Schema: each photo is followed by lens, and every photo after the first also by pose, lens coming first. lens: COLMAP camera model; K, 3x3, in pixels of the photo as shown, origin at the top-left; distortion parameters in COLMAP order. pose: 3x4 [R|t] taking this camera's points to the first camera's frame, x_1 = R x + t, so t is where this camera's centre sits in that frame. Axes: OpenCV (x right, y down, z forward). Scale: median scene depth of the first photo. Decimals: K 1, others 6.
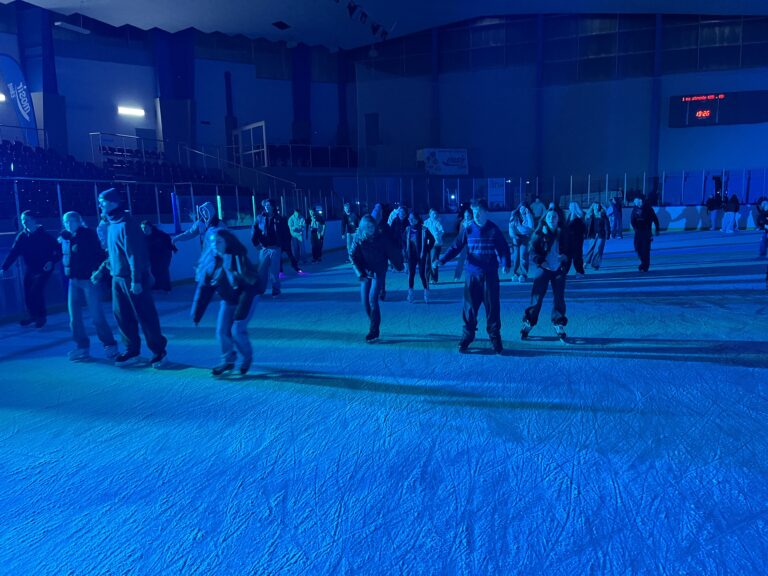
lens RADIAL K [[577.4, 0, 384.8], [0, 577.4, 290.7], [0, 0, 1]] dist [0.065633, -0.091881]
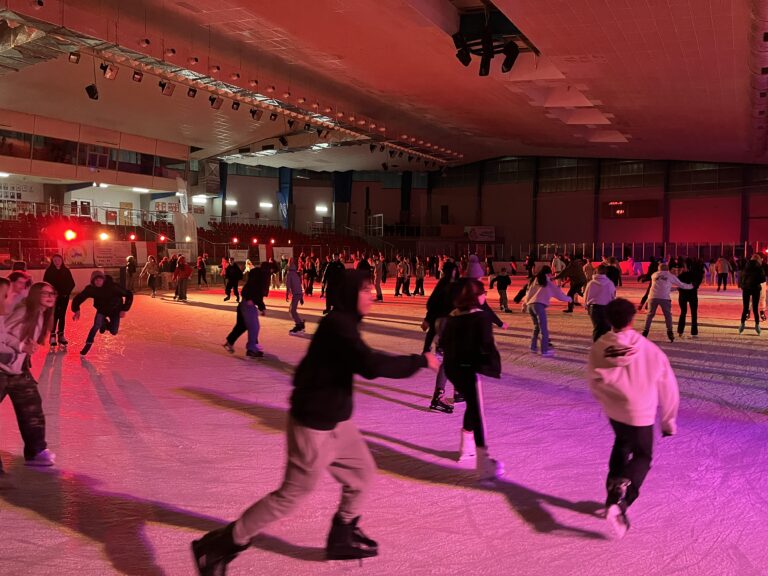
lens RADIAL K [[577.4, 0, 391.4], [0, 577.4, 285.6], [0, 0, 1]] dist [0.065633, -0.091881]
pose [[0.975018, 0.039880, -0.218515, 0.263538], [-0.060847, 0.994074, -0.090079, 0.132368], [0.213628, 0.101125, 0.971667, -0.896603]]
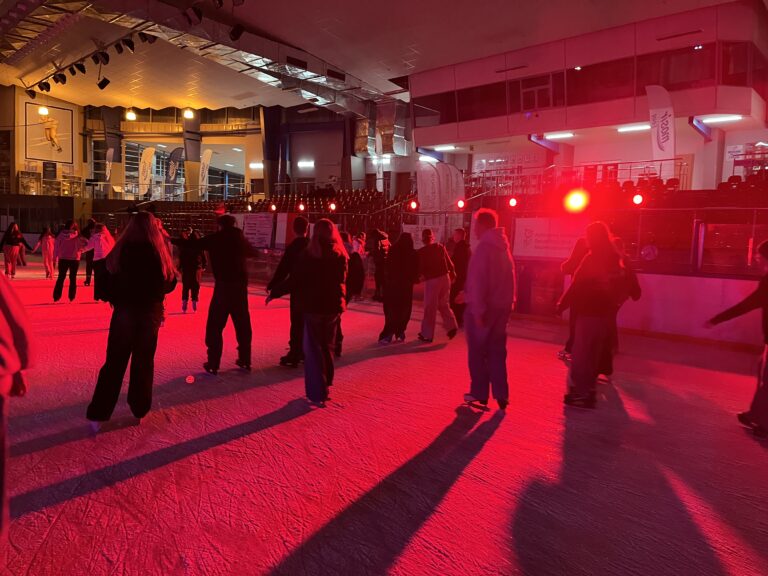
lens RADIAL K [[577.4, 0, 383.1], [0, 577.4, 281.0], [0, 0, 1]] dist [0.065633, -0.091881]
pose [[-0.438343, 0.069521, -0.896115, 0.208130], [-0.166103, 0.973565, 0.156781, -0.060773], [0.883326, 0.217571, -0.415208, 0.420392]]
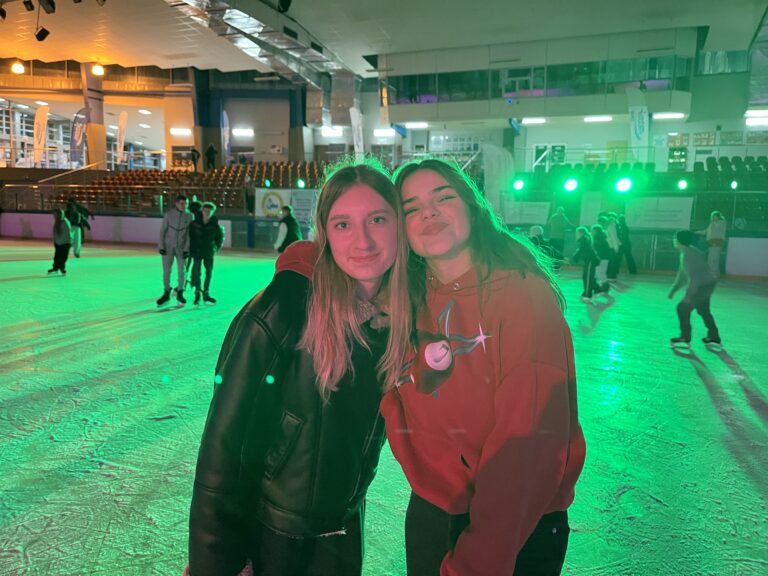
lens RADIAL K [[577.4, 0, 392.2], [0, 577.4, 281.2], [0, 0, 1]] dist [0.065633, -0.091881]
pose [[-0.074272, 0.141555, -0.987140, 0.364347], [-0.174682, 0.972723, 0.152631, -0.018434], [0.981820, 0.183772, -0.047519, 0.104572]]
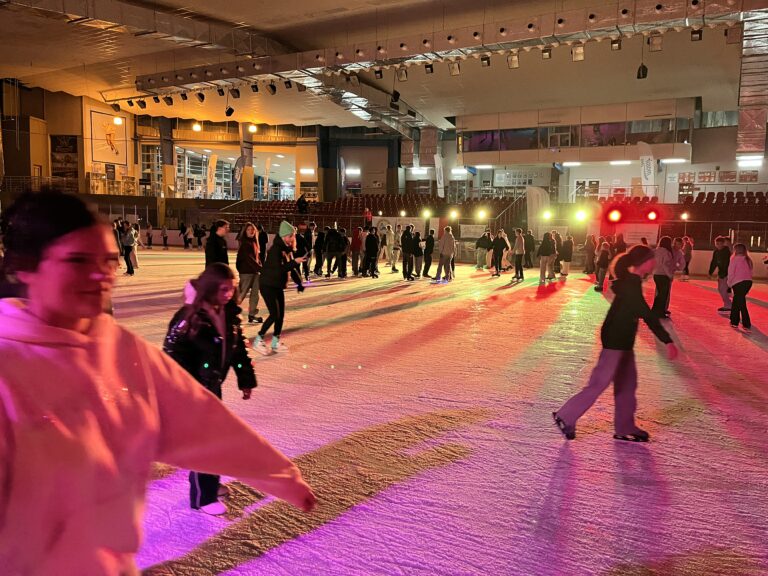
lens RADIAL K [[577.4, 0, 389.7], [0, 577.4, 291.1], [0, 0, 1]] dist [0.065633, -0.091881]
pose [[-0.203823, 0.127696, -0.970644, 0.748580], [-0.171864, 0.971393, 0.163884, -0.039978], [0.963804, 0.200222, -0.176046, 0.135139]]
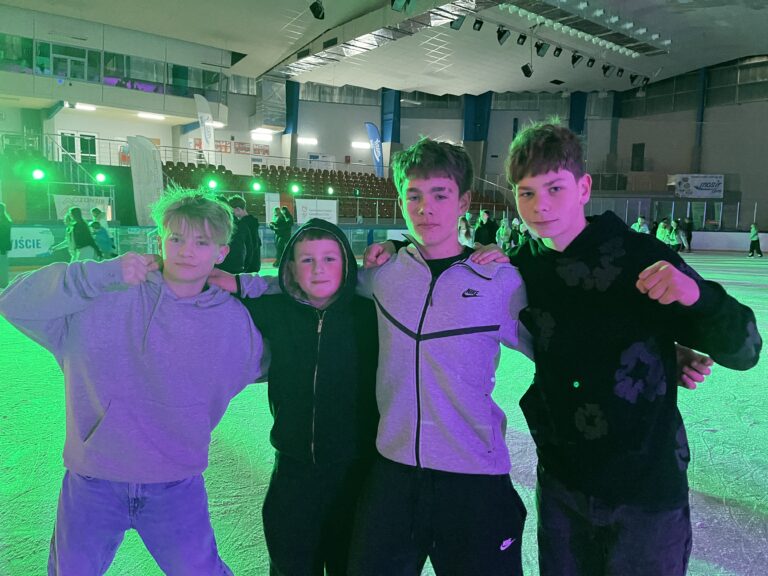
lens RADIAL K [[577.4, 0, 391.0], [0, 577.4, 279.9], [0, 0, 1]] dist [0.065633, -0.091881]
pose [[0.850055, 0.098115, -0.517475, 0.227074], [-0.121489, 0.992528, -0.011382, 0.044535], [0.512491, 0.072543, 0.855623, -0.276167]]
